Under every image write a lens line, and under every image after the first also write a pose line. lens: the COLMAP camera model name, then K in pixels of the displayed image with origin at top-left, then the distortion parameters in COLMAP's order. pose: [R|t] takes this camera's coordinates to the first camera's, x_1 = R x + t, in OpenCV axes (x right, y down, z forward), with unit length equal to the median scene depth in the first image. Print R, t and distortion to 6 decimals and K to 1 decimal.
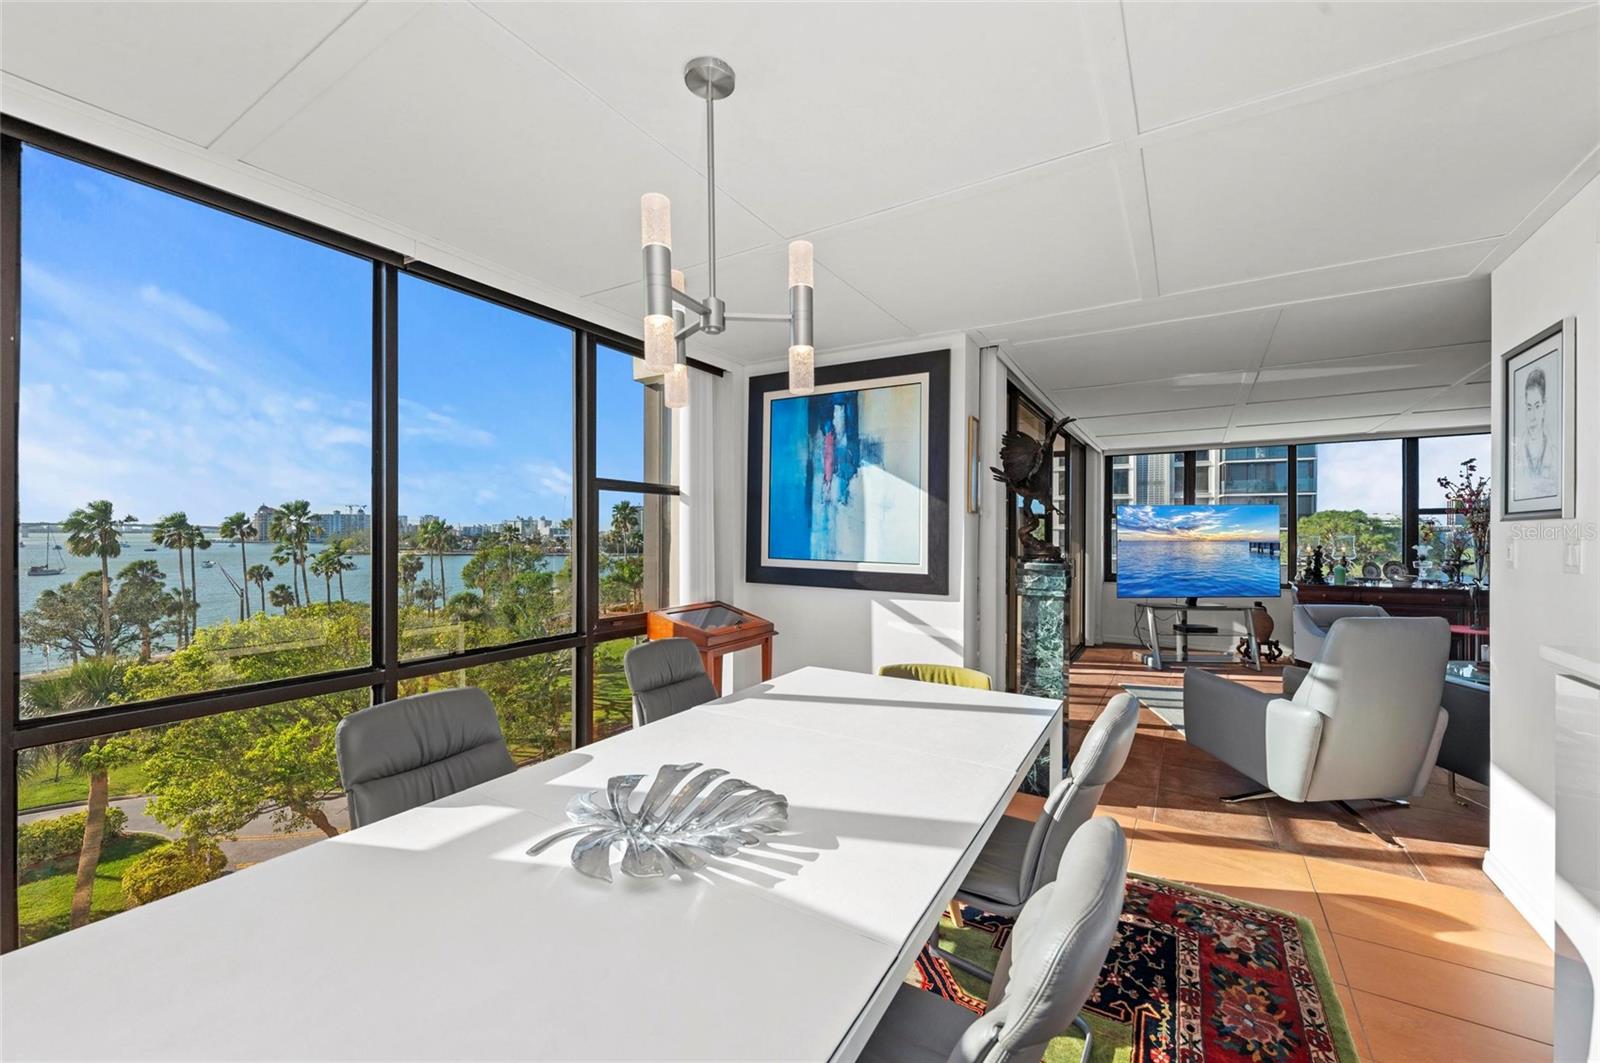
lens RADIAL K [[618.1, 0, 804.1], [0, 618.1, 537.1], [0, 0, 1]] dist [0.014627, -0.004617]
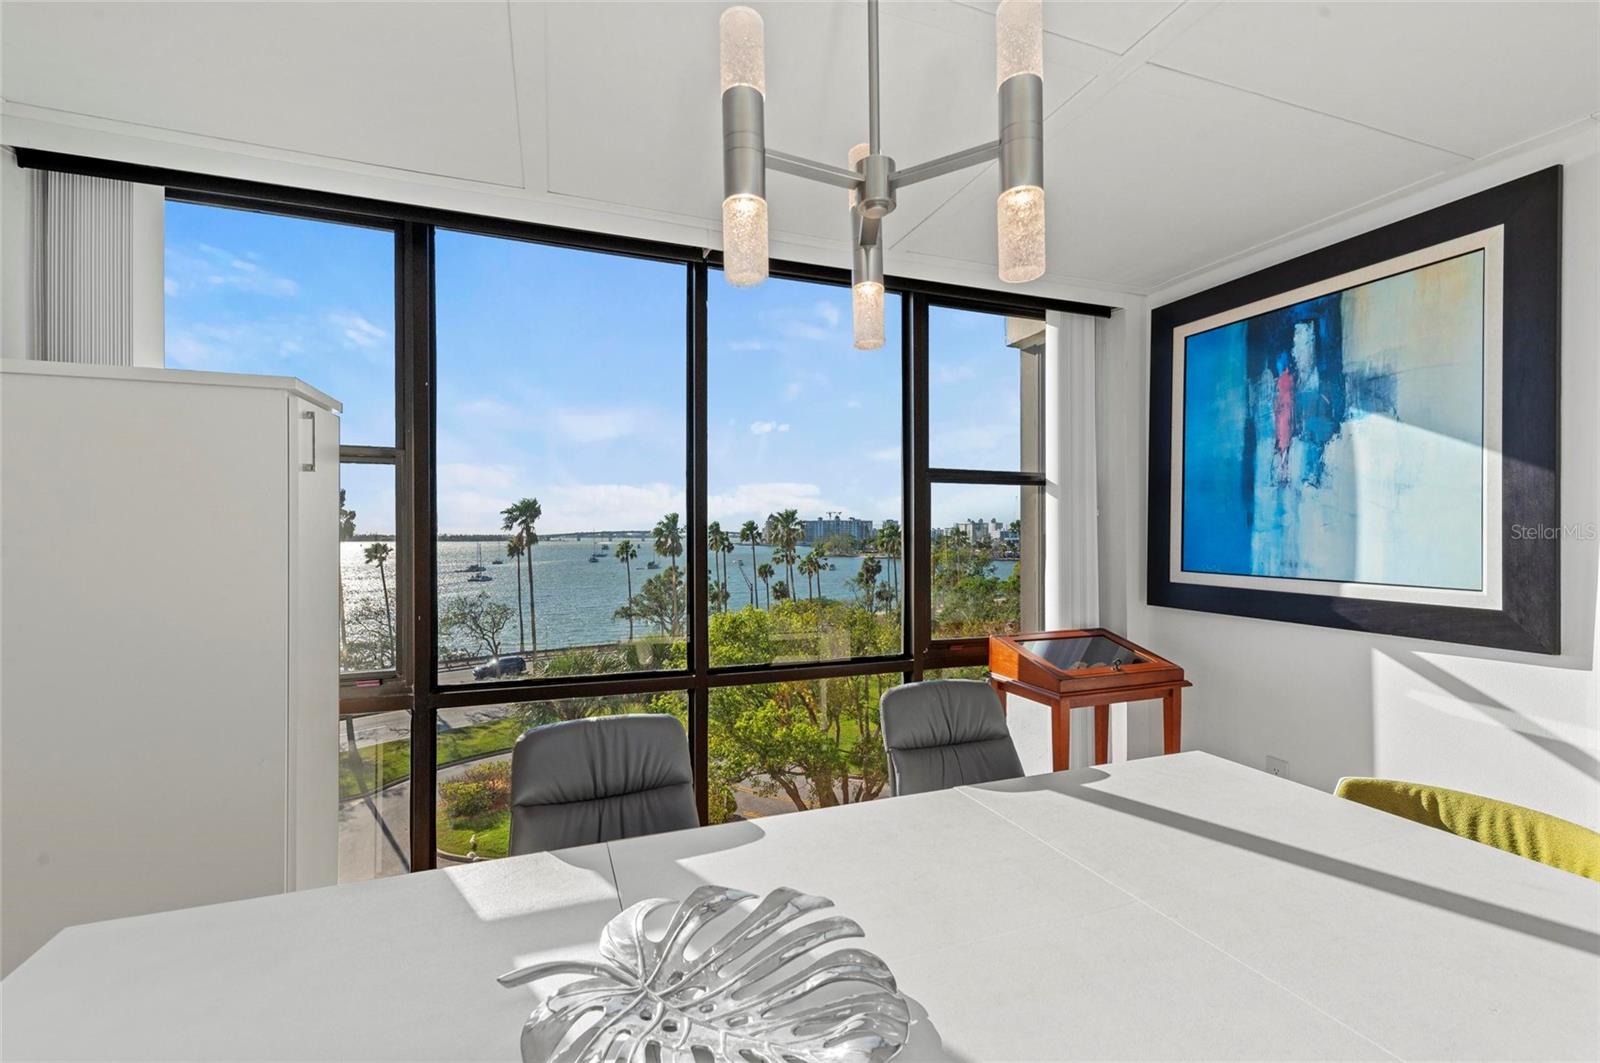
lens RADIAL K [[691.0, 0, 809.6], [0, 691.0, 538.2], [0, 0, 1]] dist [0.019953, -0.005709]
pose [[0.790577, -0.003241, -0.612355, 0.024287], [0.001125, 0.999992, -0.003841, 0.000094], [0.612362, 0.002348, 0.790574, 0.042411]]
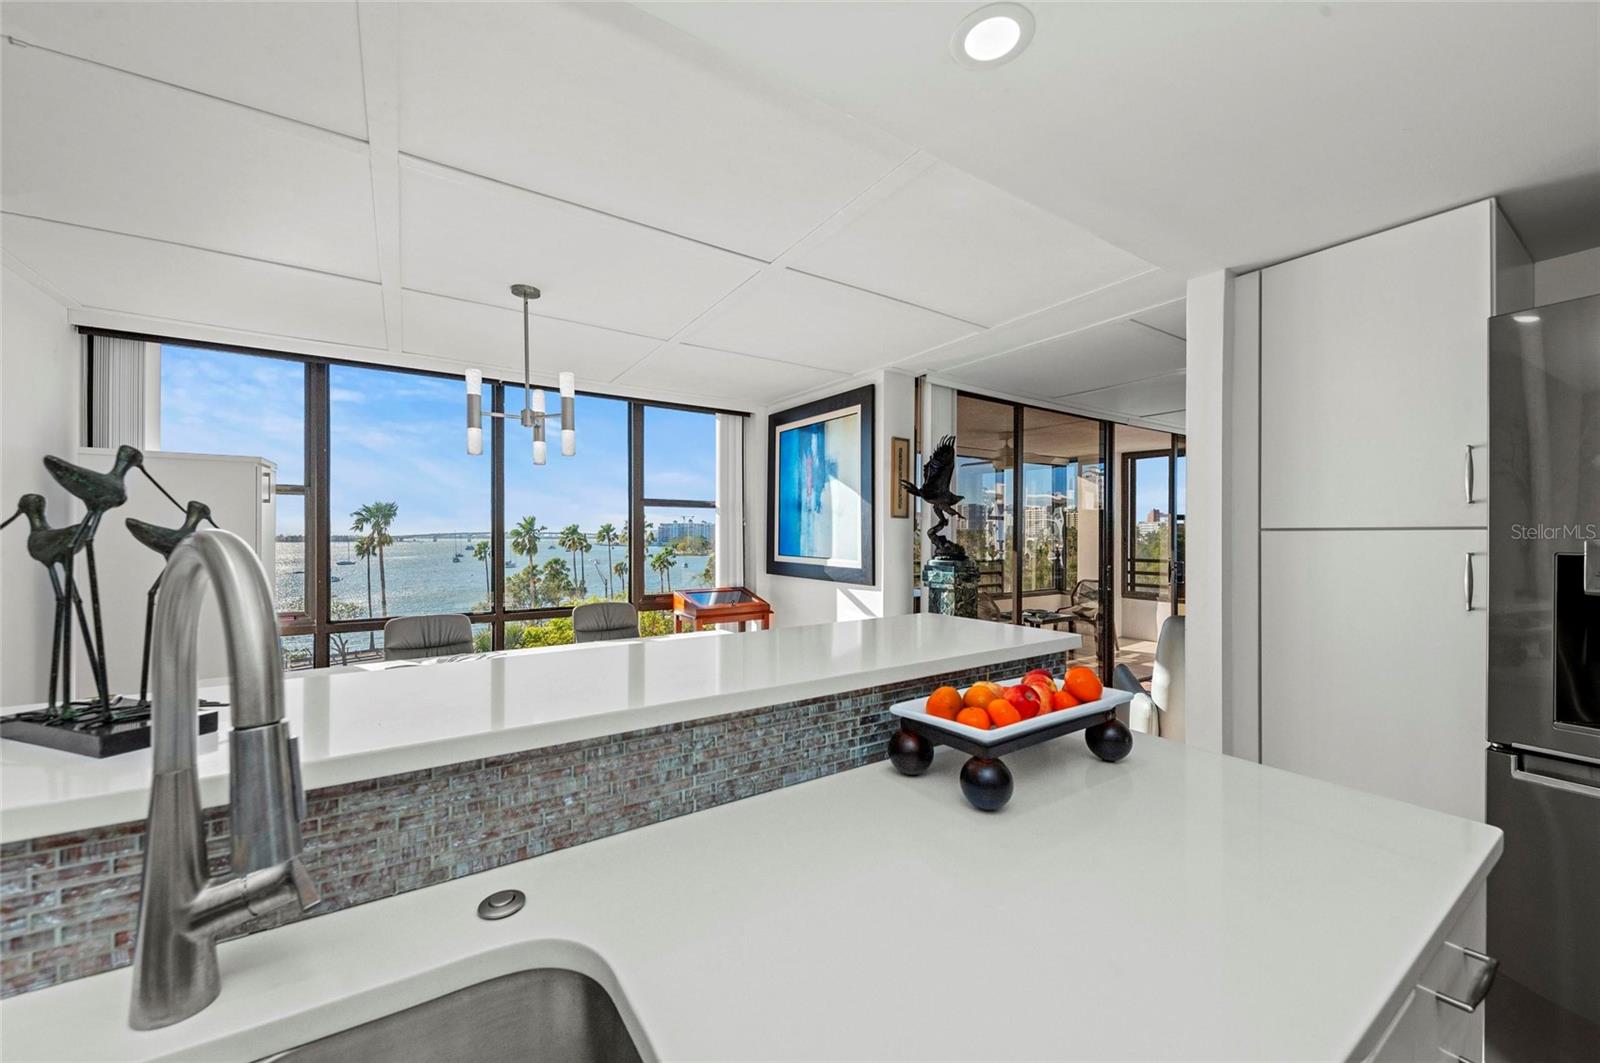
lens RADIAL K [[618.1, 0, 803.1], [0, 618.1, 530.9], [0, 0, 1]] dist [0.014627, -0.004617]
pose [[0.902439, -0.008443, -0.430734, 0.151695], [0.001374, 0.999859, -0.016720, 0.001418], [0.430815, 0.014497, 0.902324, -0.036538]]
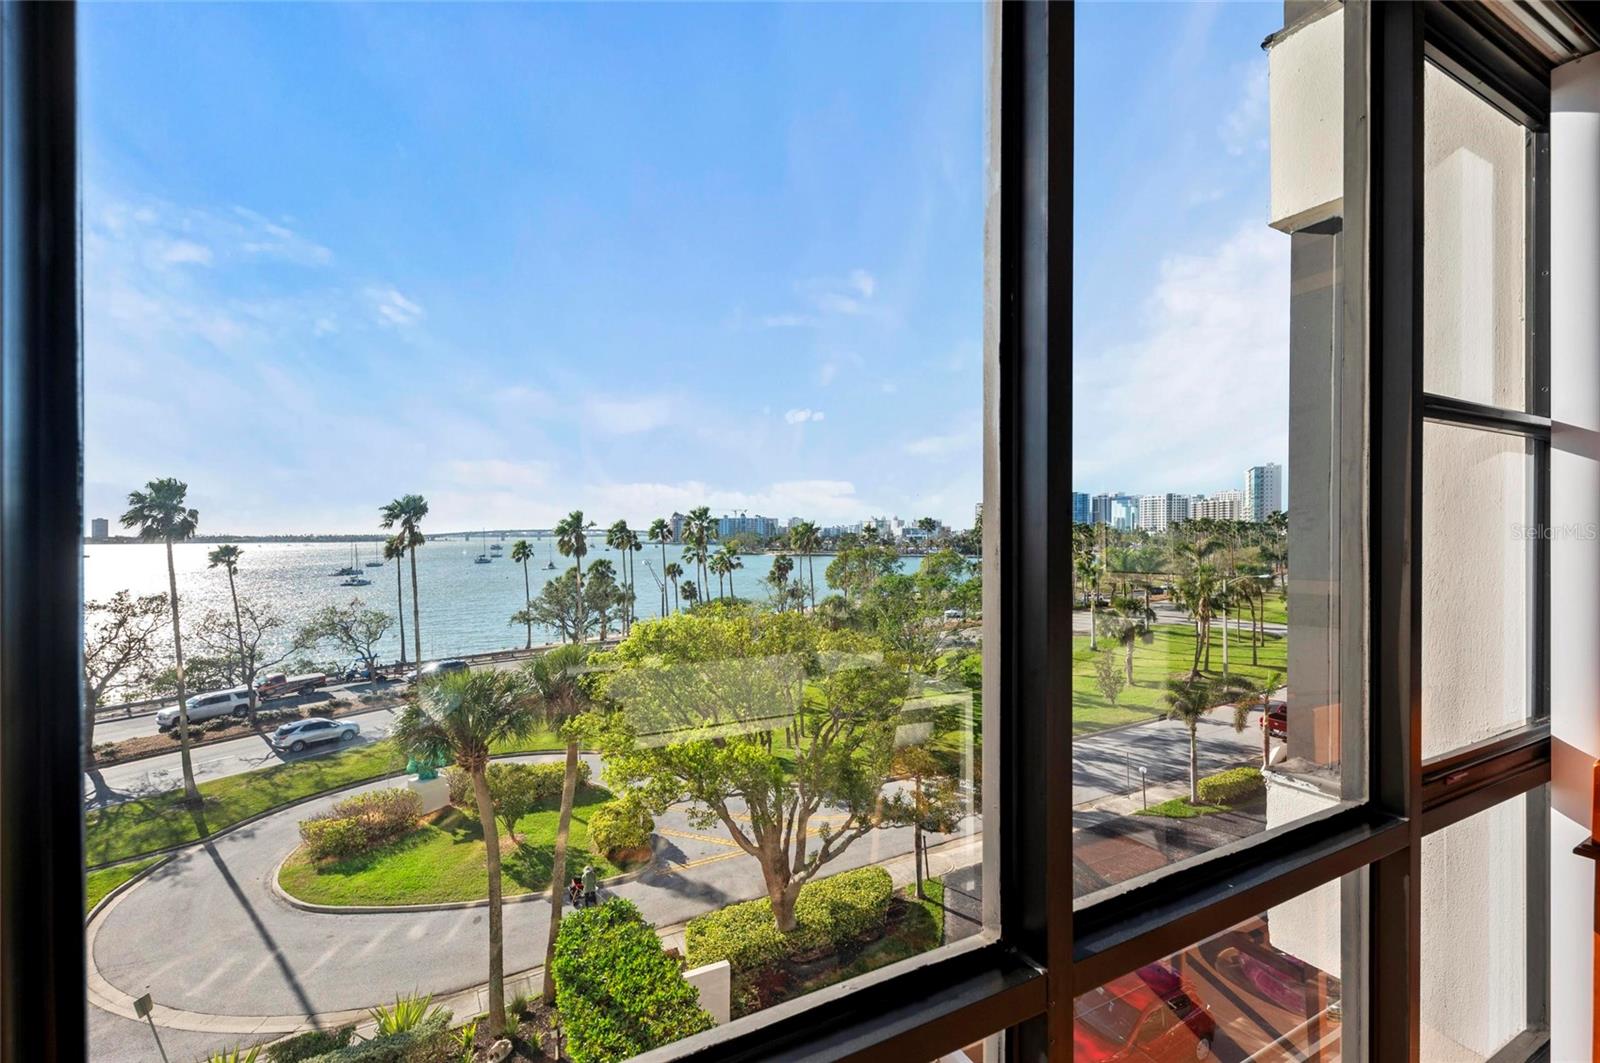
lens RADIAL K [[691.0, 0, 813.0], [0, 691.0, 527.4], [0, 0, 1]] dist [0.019953, -0.005709]
pose [[0.868591, -0.014142, -0.495327, -0.097887], [0.007325, 0.999850, -0.015703, 0.000072], [0.495475, 0.010011, 0.868565, 0.103990]]
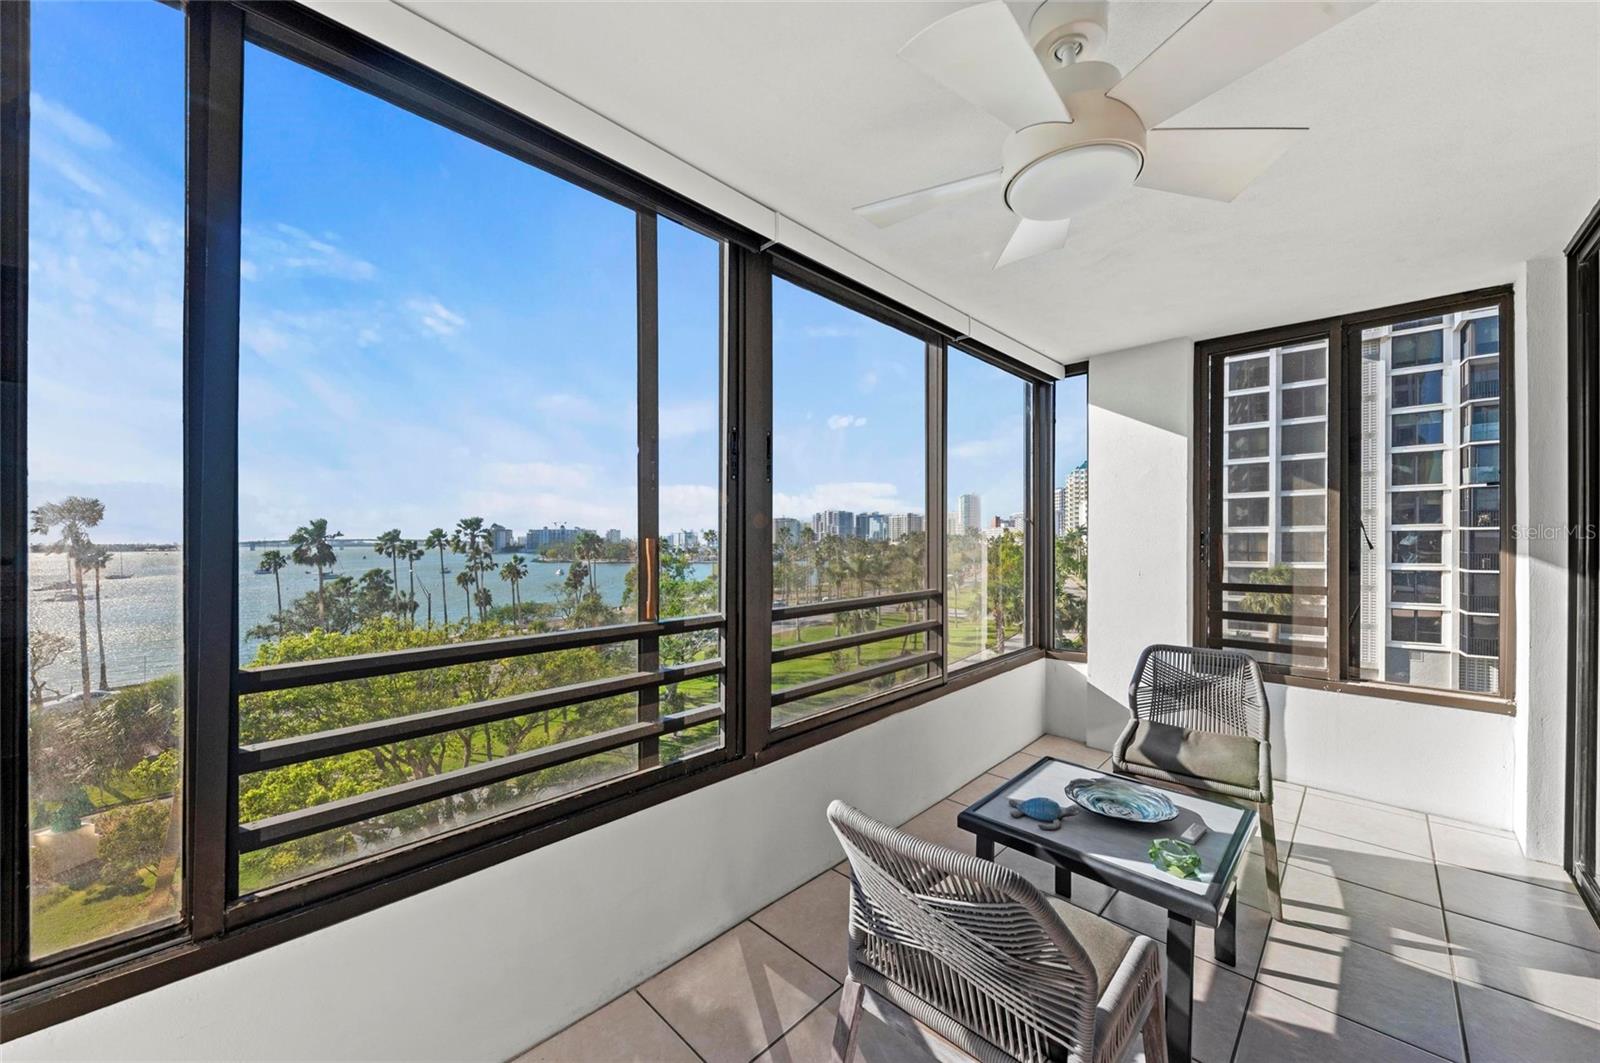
lens RADIAL K [[585.8, 0, 800.8], [0, 585.8, 542.5], [0, 0, 1]] dist [0.005113, -0.002816]
pose [[0.973600, -0.007800, -0.228128, 0.071027], [0.006474, 0.999958, -0.006560, -0.001524], [0.228170, 0.004910, 0.973609, 0.354771]]
